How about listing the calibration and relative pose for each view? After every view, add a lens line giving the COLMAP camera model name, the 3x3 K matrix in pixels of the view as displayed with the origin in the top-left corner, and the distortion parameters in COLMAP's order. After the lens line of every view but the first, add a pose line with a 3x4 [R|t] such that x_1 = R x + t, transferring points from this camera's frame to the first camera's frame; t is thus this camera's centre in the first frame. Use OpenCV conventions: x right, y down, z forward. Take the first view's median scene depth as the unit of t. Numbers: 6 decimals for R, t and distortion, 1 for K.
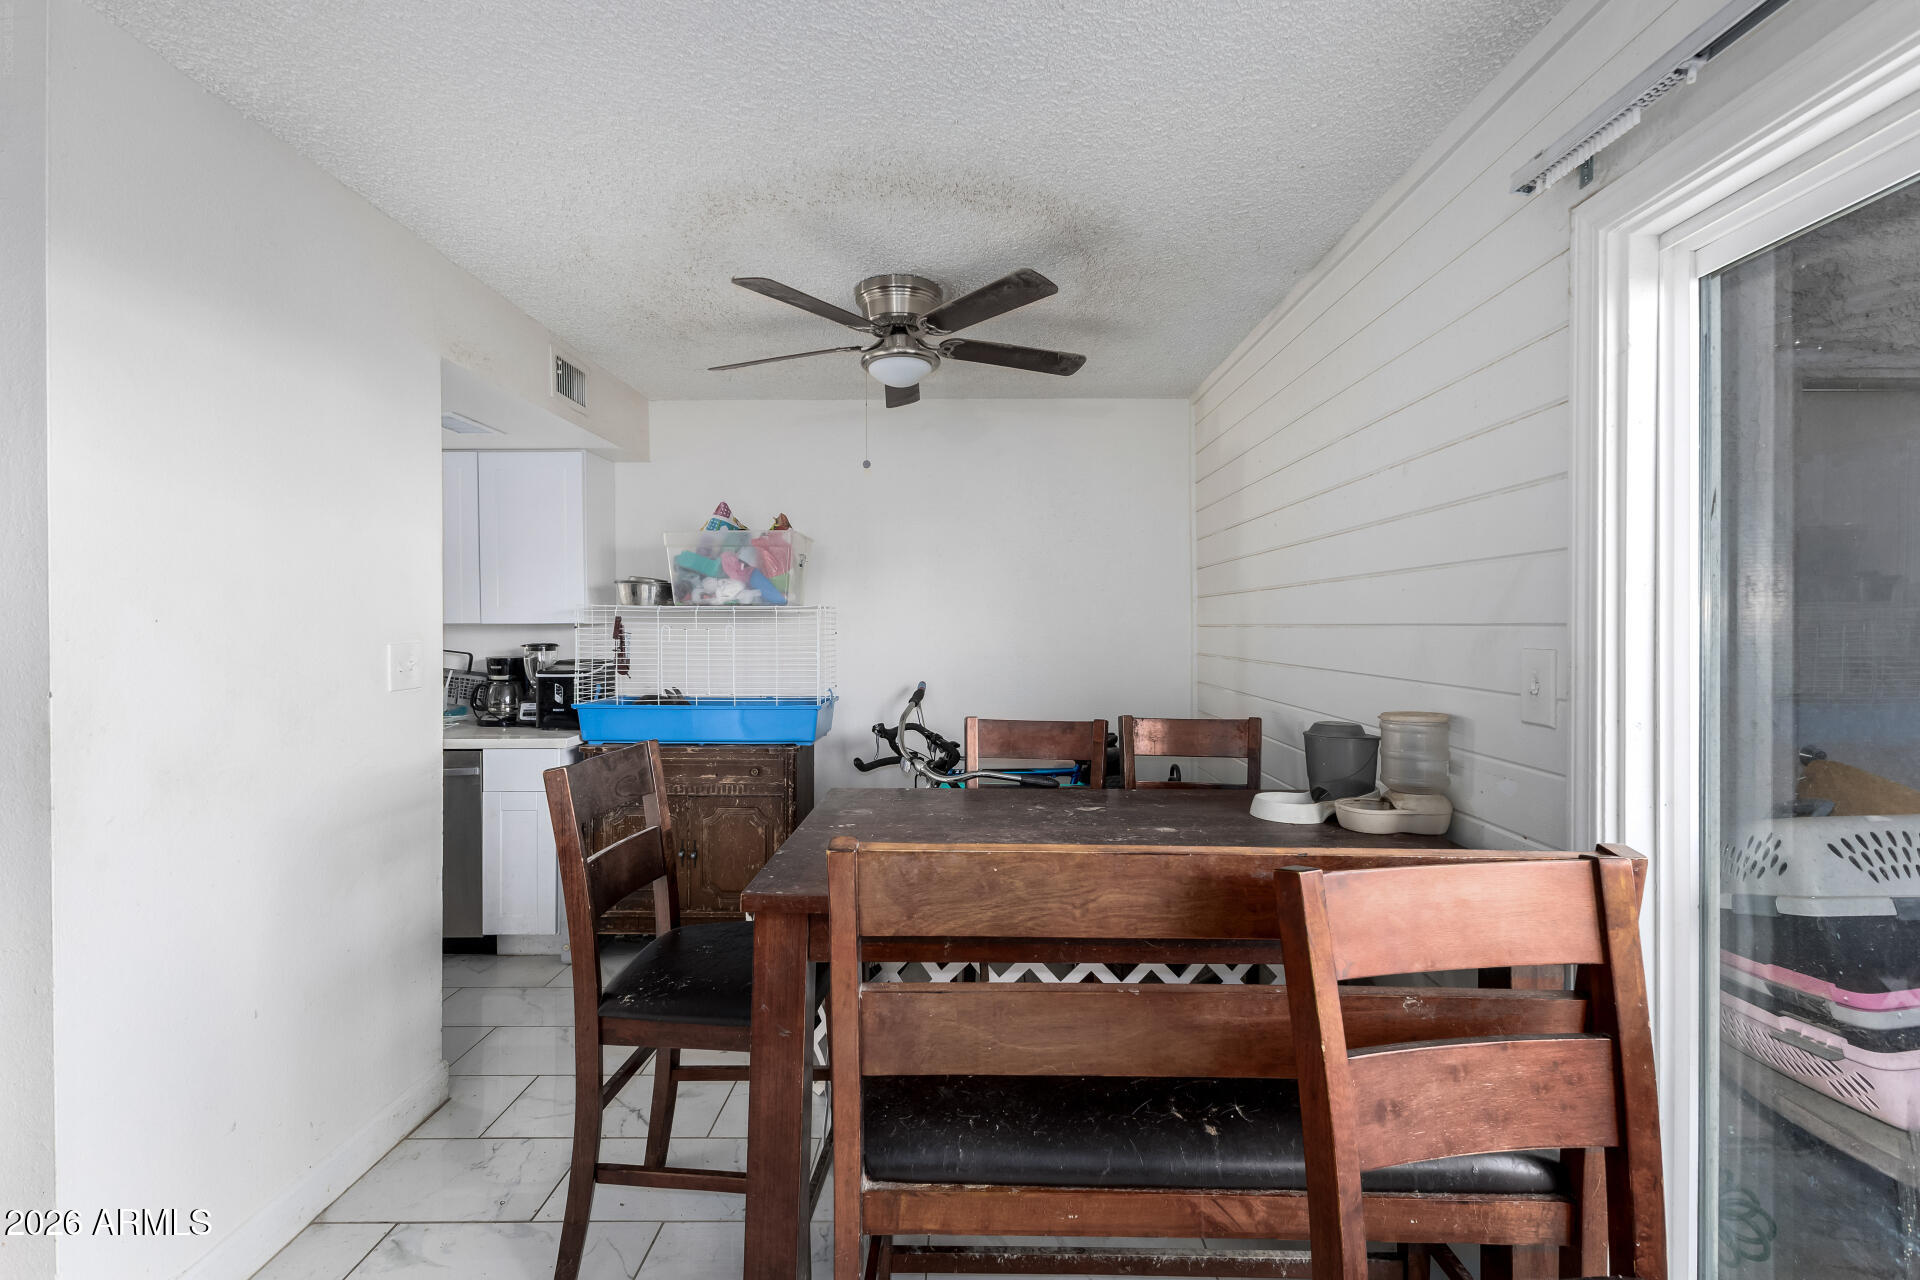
lens RADIAL K [[852.3, 0, 963.2], [0, 852.3, 632.6], [0, 0, 1]] dist [0.008274, -0.000357]
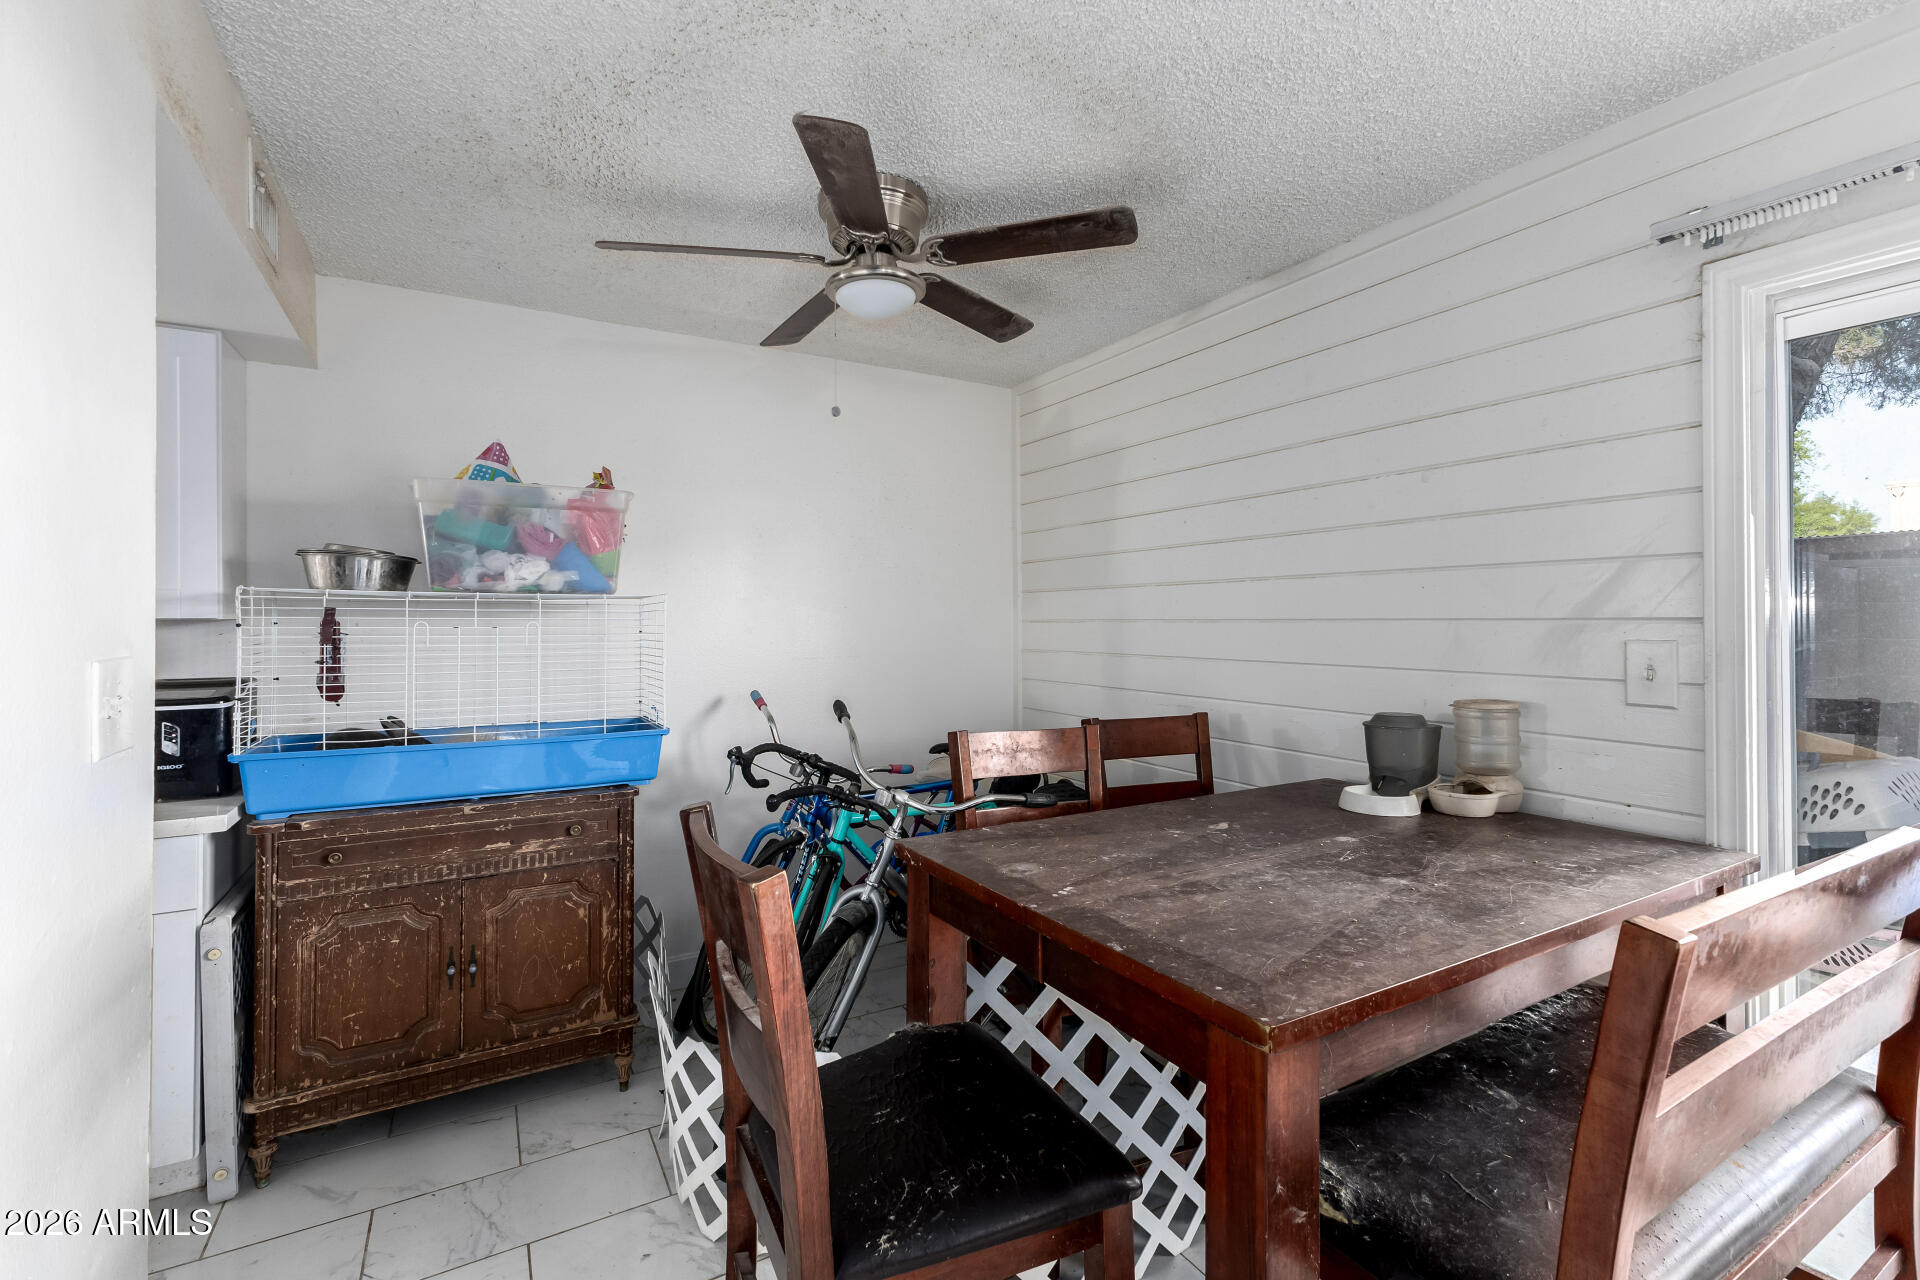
lens RADIAL K [[852.3, 0, 964.6], [0, 852.3, 614.6], [0, 0, 1]] dist [0.008274, -0.000357]
pose [[0.855159, 0.002628, 0.518359, -0.324457], [0.005932, 0.999872, -0.014855, -0.001482], [-0.518332, 0.015778, 0.855034, 0.222919]]
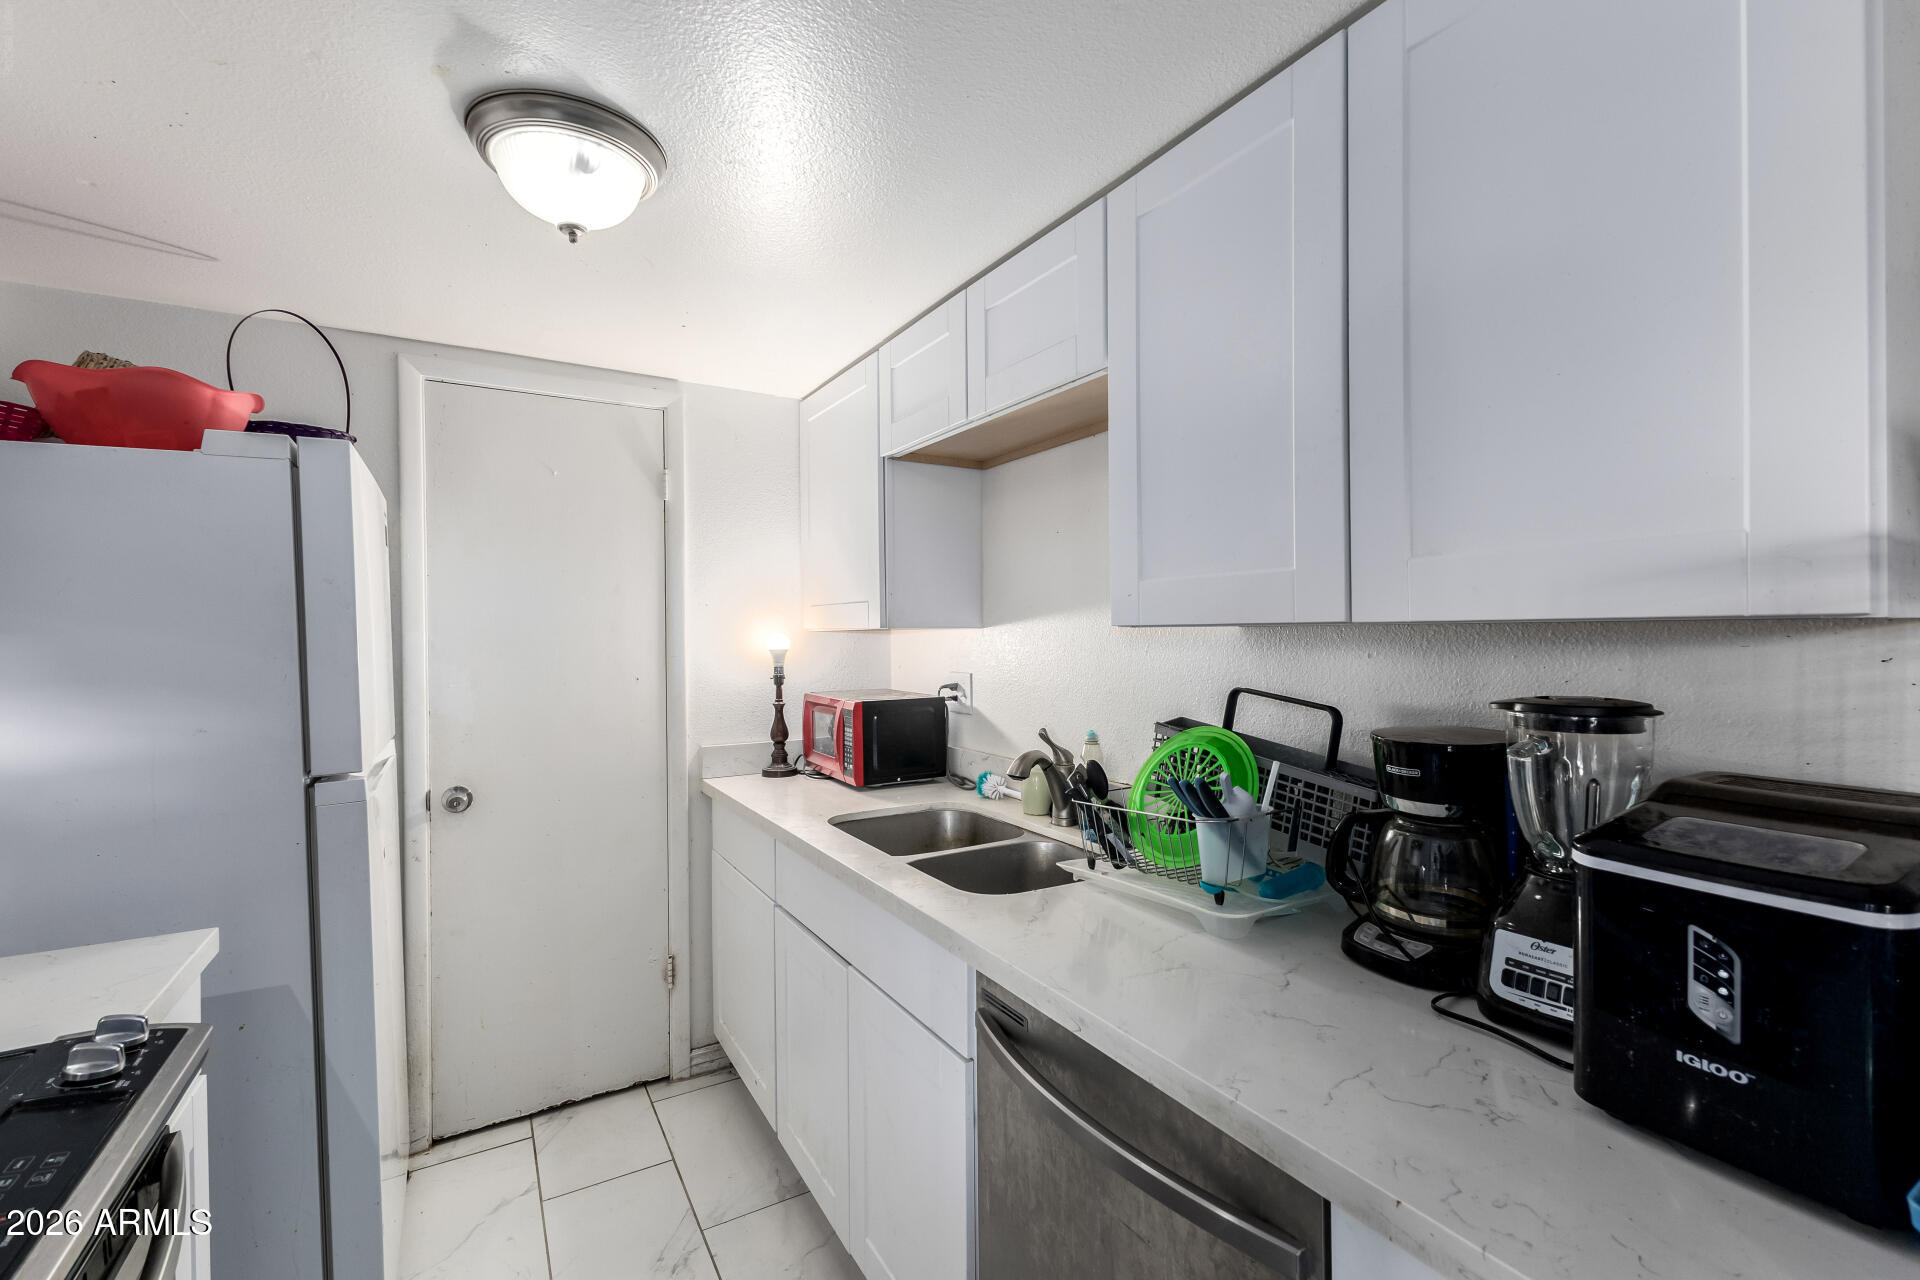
lens RADIAL K [[852.3, 0, 960.5], [0, 852.3, 635.6], [0, 0, 1]] dist [0.008274, -0.000357]
pose [[0.534427, 0.002014, -0.845212, -0.414661], [-0.004120, 0.999991, -0.000223, -0.005749], [0.845205, 0.003601, 0.534431, 0.778893]]
